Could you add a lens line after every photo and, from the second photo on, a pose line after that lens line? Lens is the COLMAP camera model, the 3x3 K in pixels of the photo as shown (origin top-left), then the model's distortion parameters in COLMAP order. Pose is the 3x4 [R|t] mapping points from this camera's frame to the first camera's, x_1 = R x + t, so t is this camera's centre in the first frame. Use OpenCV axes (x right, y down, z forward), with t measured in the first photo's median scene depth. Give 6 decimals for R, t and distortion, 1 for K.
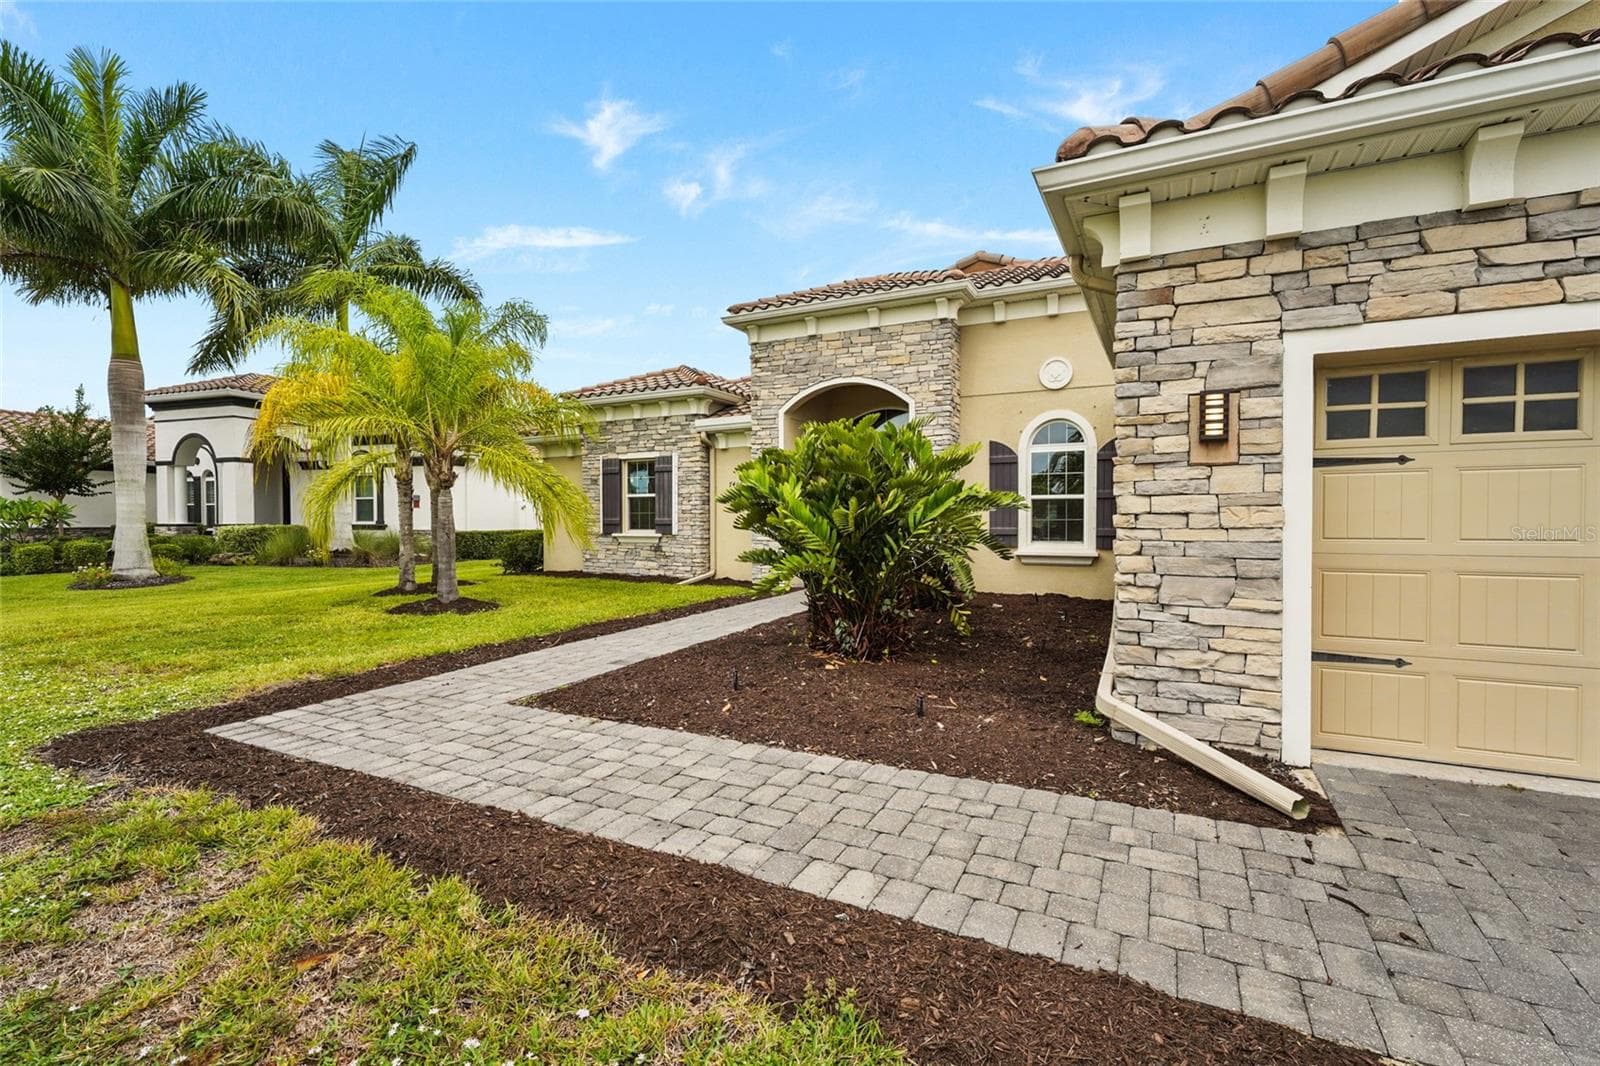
lens RADIAL K [[710.3, 0, 804.1], [0, 710.3, 534.3], [0, 0, 1]] dist [-0.000313, 0.000088]
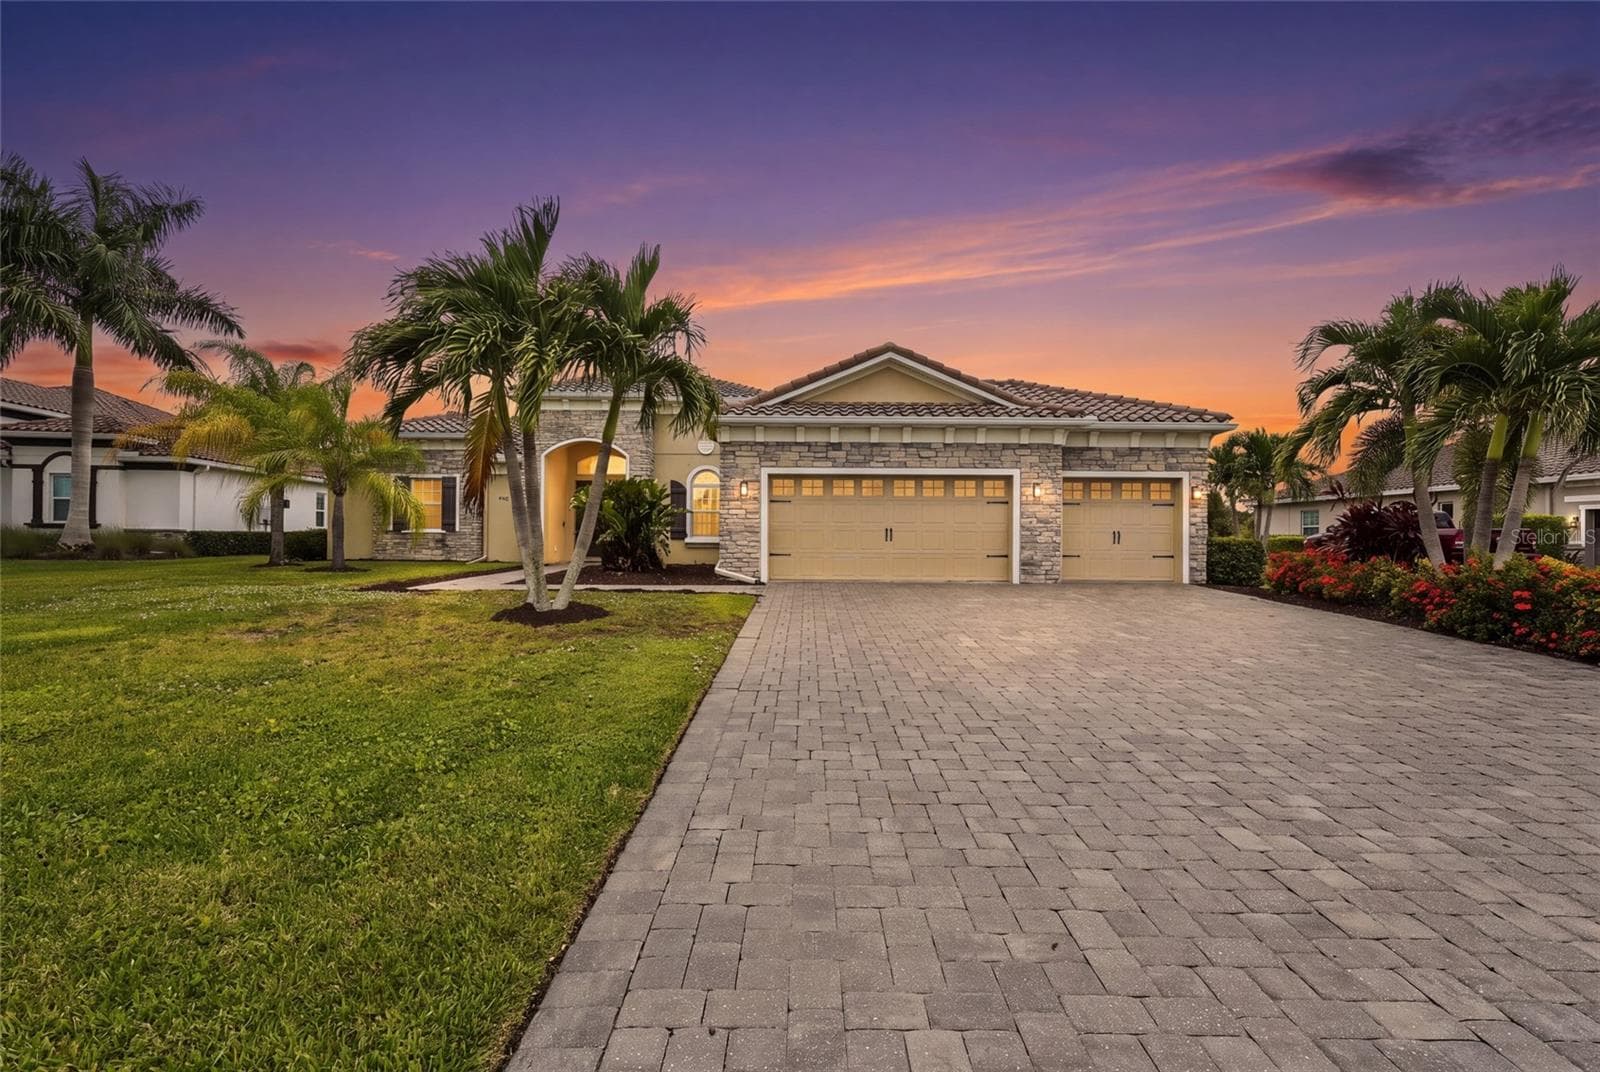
lens RADIAL K [[726.9, 0, 800.0], [0, 726.9, 536.0], [0, 0, 1]] dist [-0.004991, -0.000244]
pose [[0.893612, 0.010611, 0.448715, -0.248411], [-0.000388, 0.999738, -0.022869, 0.048894], [-0.448840, 0.020262, 0.893382, -0.726333]]
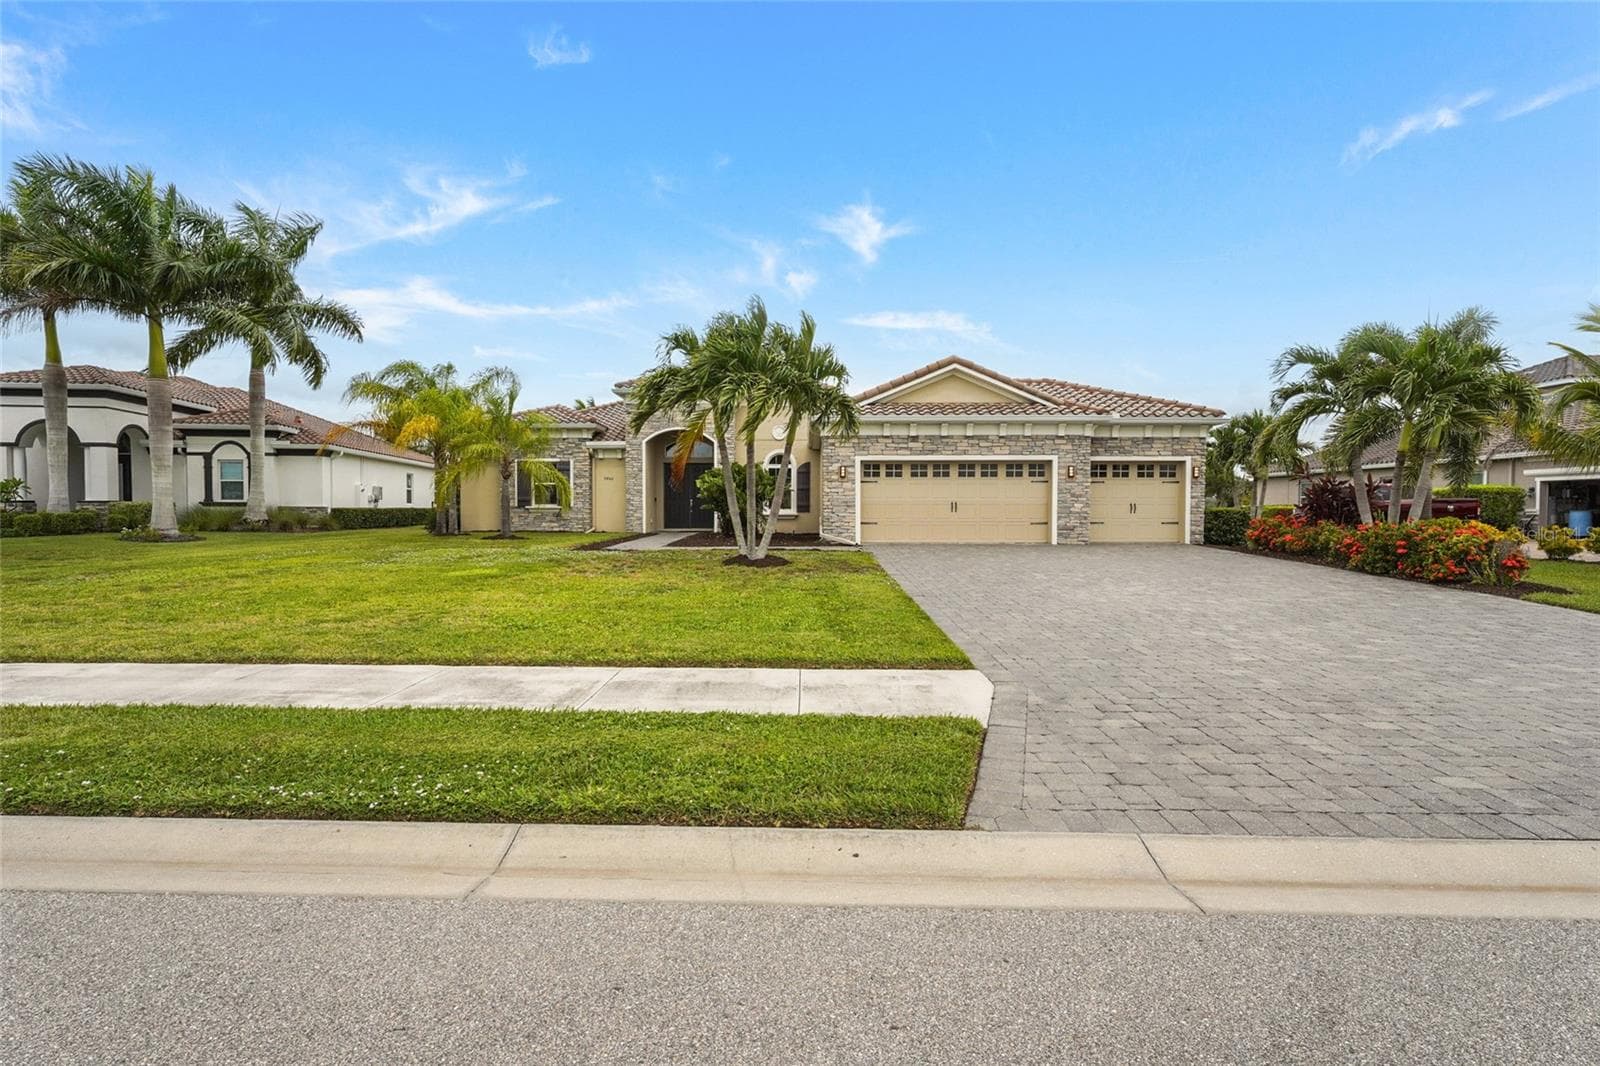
lens RADIAL K [[750.3, 0, 784.6], [0, 750.3, 531.9], [0, 0, 1]] dist [-0.001651, -0.000034]
pose [[0.899518, -0.008781, 0.436796, -0.573231], [0.005959, 0.999952, 0.007831, 0.056434], [-0.436844, -0.004441, 0.899526, -0.974193]]
